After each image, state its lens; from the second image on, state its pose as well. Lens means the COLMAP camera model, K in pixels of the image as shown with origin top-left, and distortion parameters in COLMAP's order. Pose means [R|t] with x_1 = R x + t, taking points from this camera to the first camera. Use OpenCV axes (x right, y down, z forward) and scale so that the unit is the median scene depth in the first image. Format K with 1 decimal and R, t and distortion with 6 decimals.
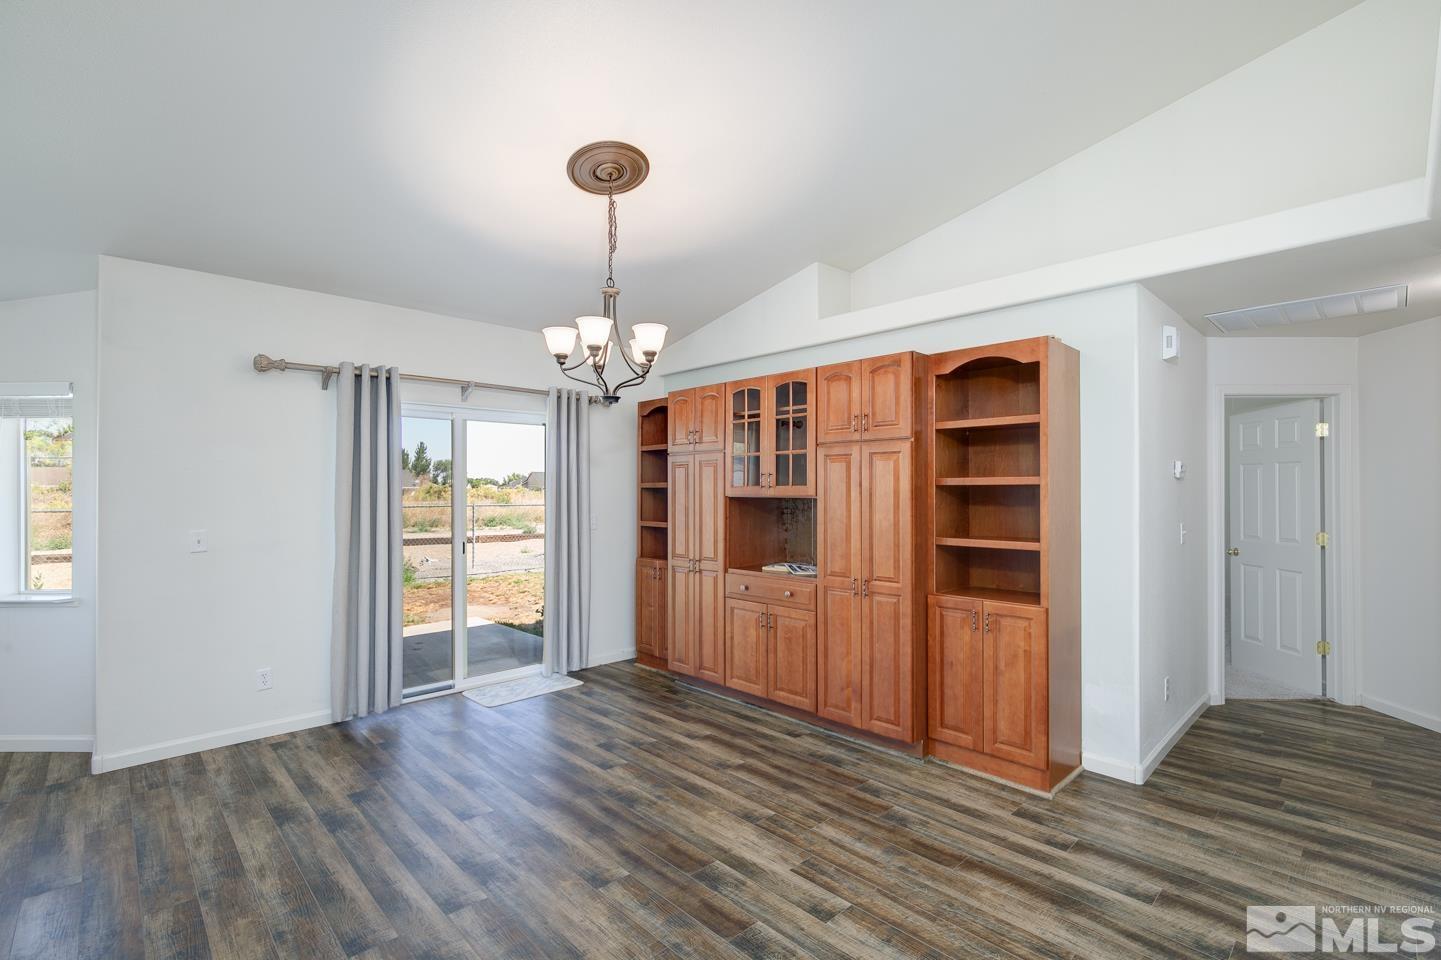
lens RADIAL K [[665.9, 0, 721.3], [0, 665.9, 486.8], [0, 0, 1]] dist [0.000836, -0.000214]
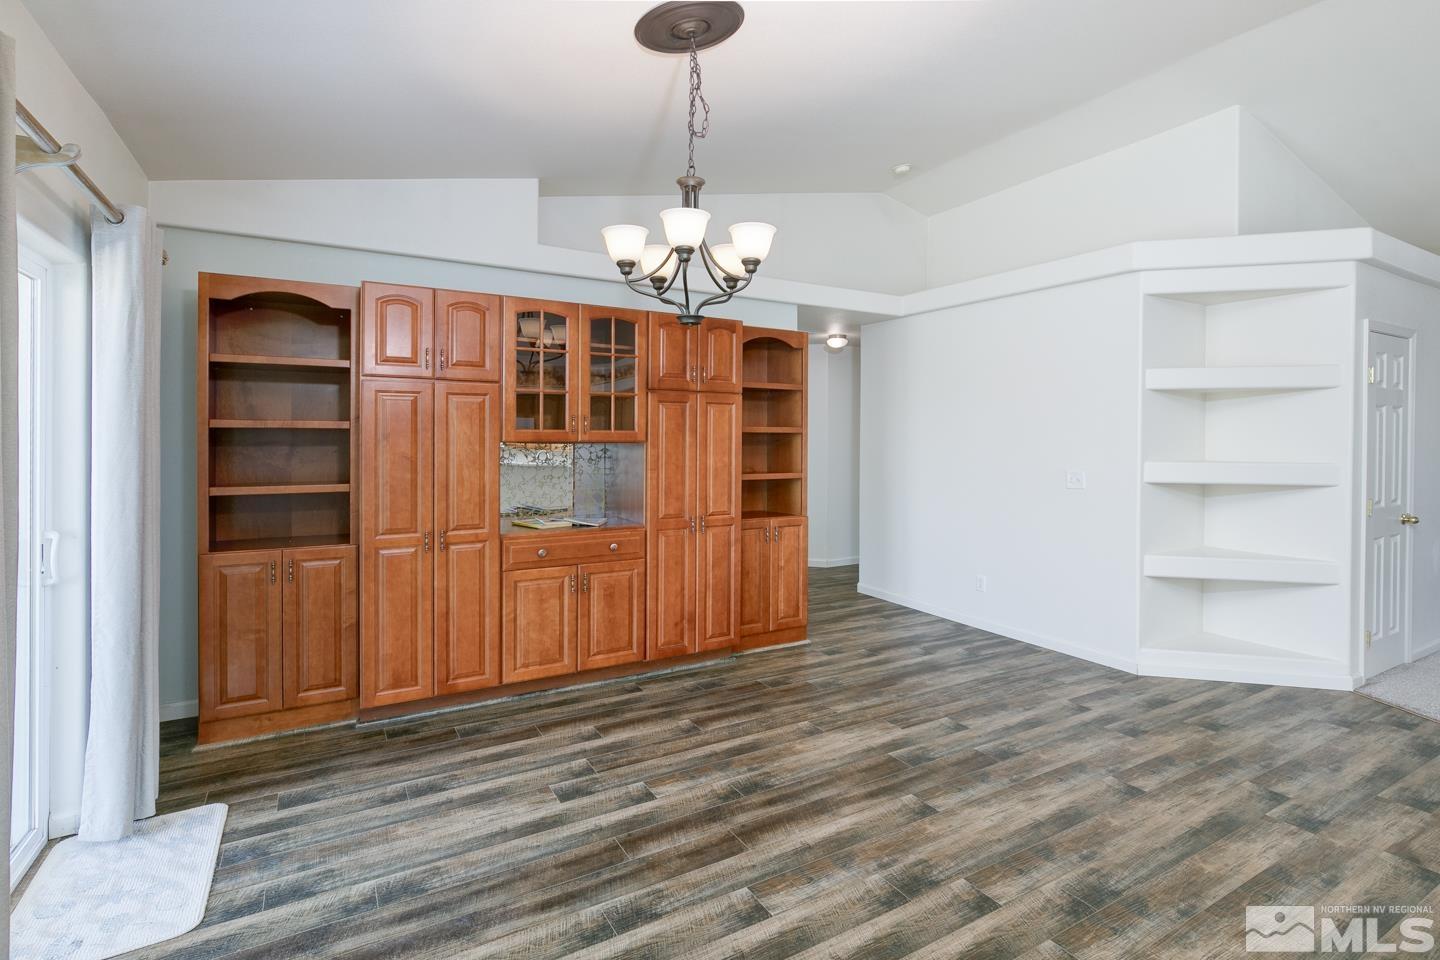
lens RADIAL K [[665.5, 0, 697.1], [0, 665.5, 443.4], [0, 0, 1]] dist [0.000836, -0.000214]
pose [[0.256179, -0.003120, 0.966624, -0.891236], [-0.014788, 0.999865, 0.007147, 0.009996], [-0.966516, -0.016125, 0.256099, 0.755677]]
